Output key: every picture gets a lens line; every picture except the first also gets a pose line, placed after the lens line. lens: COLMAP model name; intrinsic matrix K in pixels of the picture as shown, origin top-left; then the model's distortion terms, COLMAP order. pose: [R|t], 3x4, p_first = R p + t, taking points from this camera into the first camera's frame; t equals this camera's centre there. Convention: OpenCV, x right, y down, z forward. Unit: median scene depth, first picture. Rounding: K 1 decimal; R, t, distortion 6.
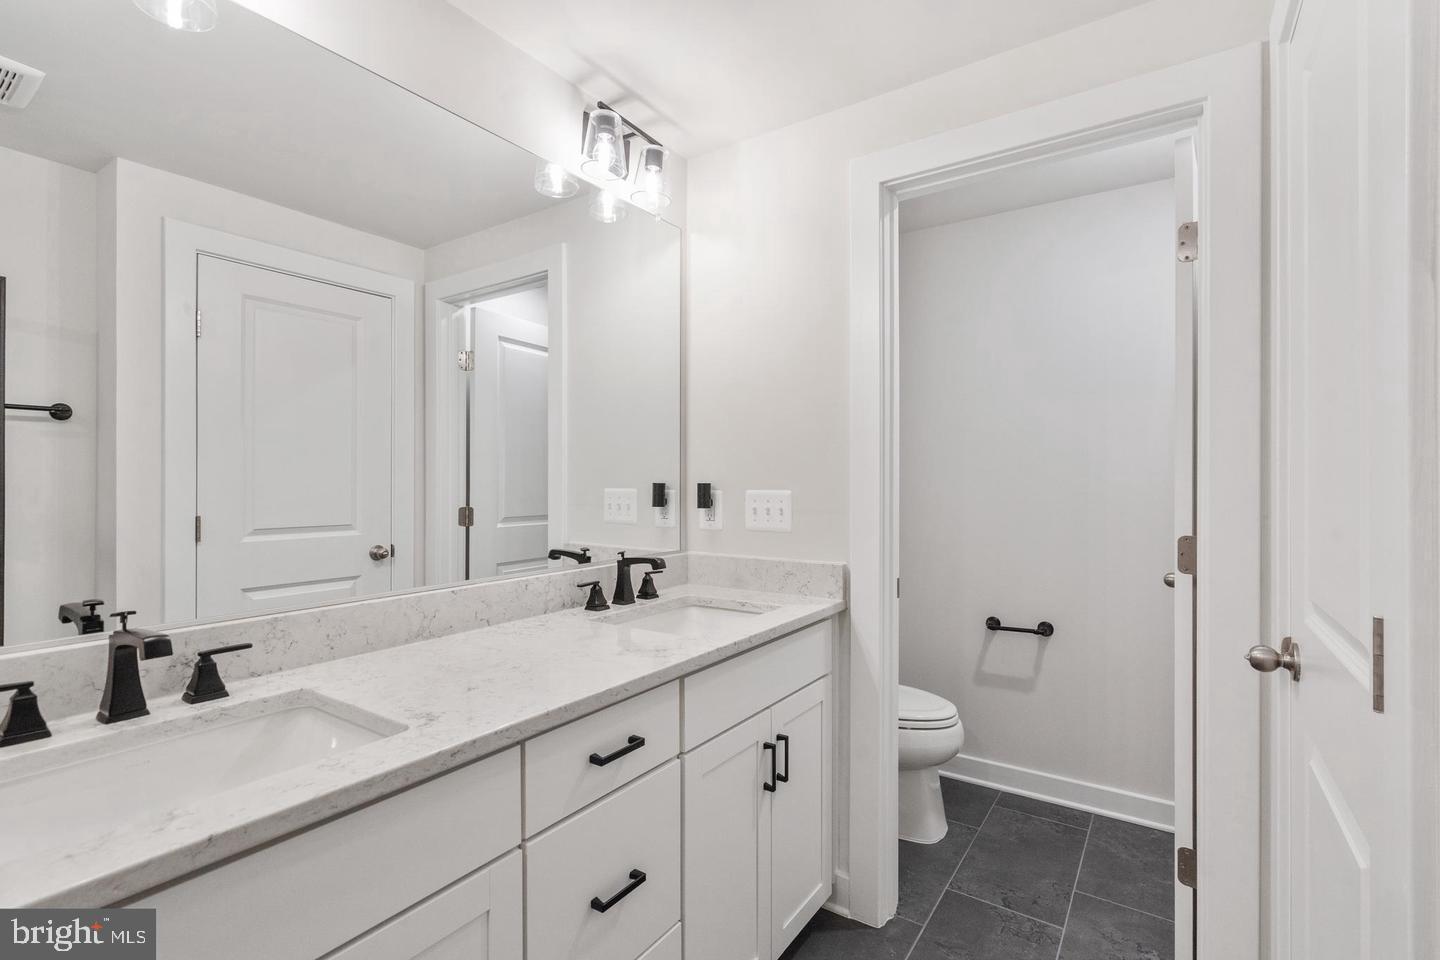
lens RADIAL K [[654.2, 0, 720.0], [0, 654.2, 480.0], [0, 0, 1]] dist [-0.000722, 0.000303]
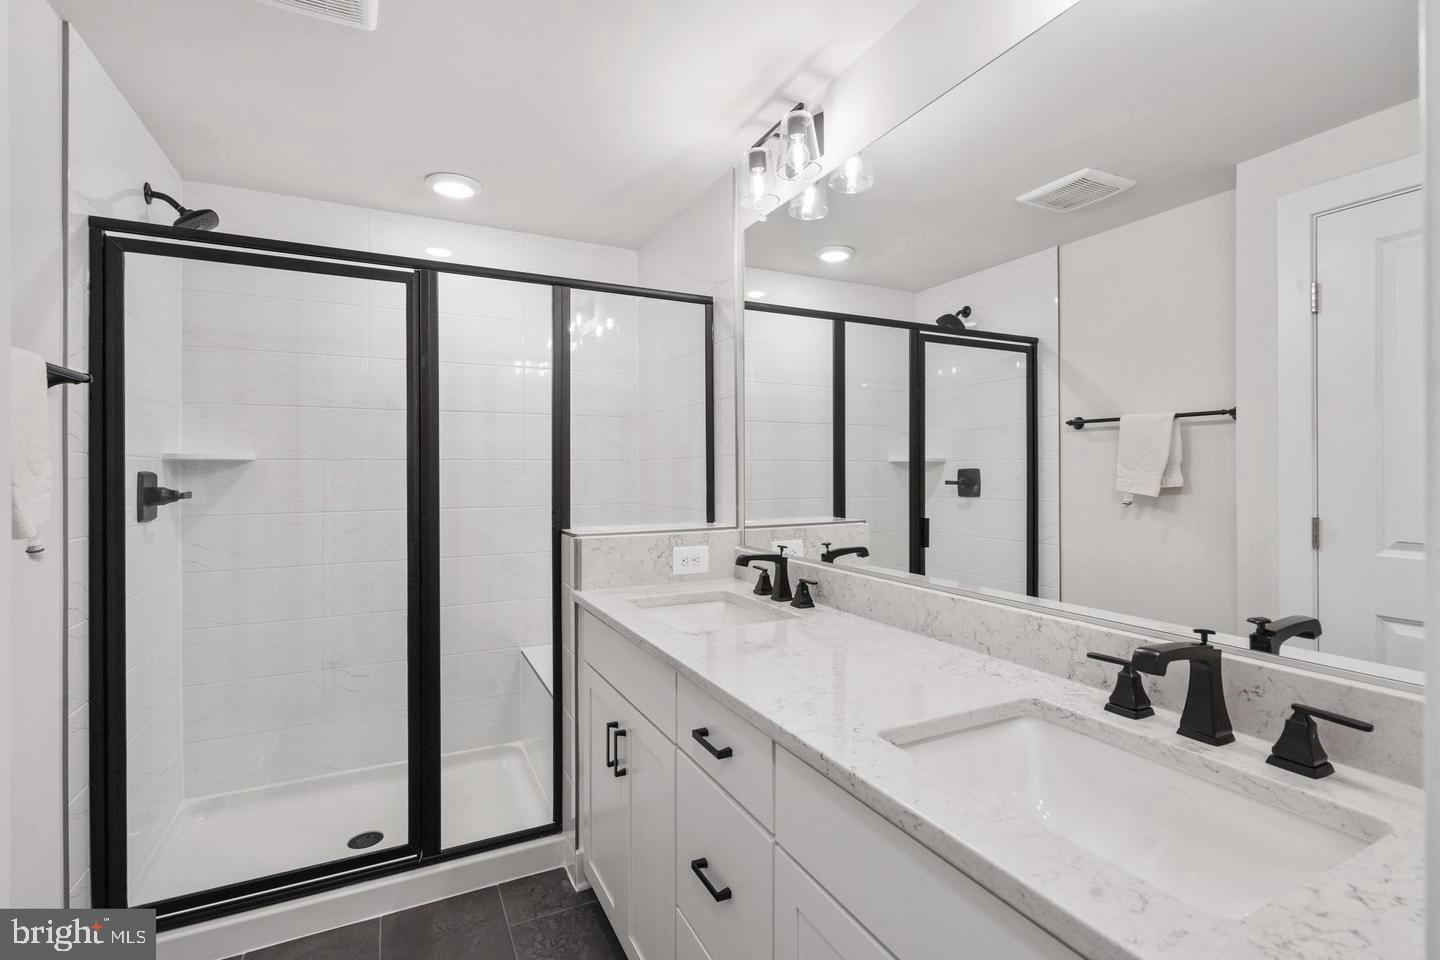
lens RADIAL K [[654.2, 0, 720.0], [0, 654.2, 480.0], [0, 0, 1]] dist [-0.000722, 0.000303]
pose [[-0.487985, 0.008810, -0.872807, 0.569256], [0.001880, 0.999957, 0.009042, -0.007249], [0.872850, 0.002771, -0.487981, 1.177208]]
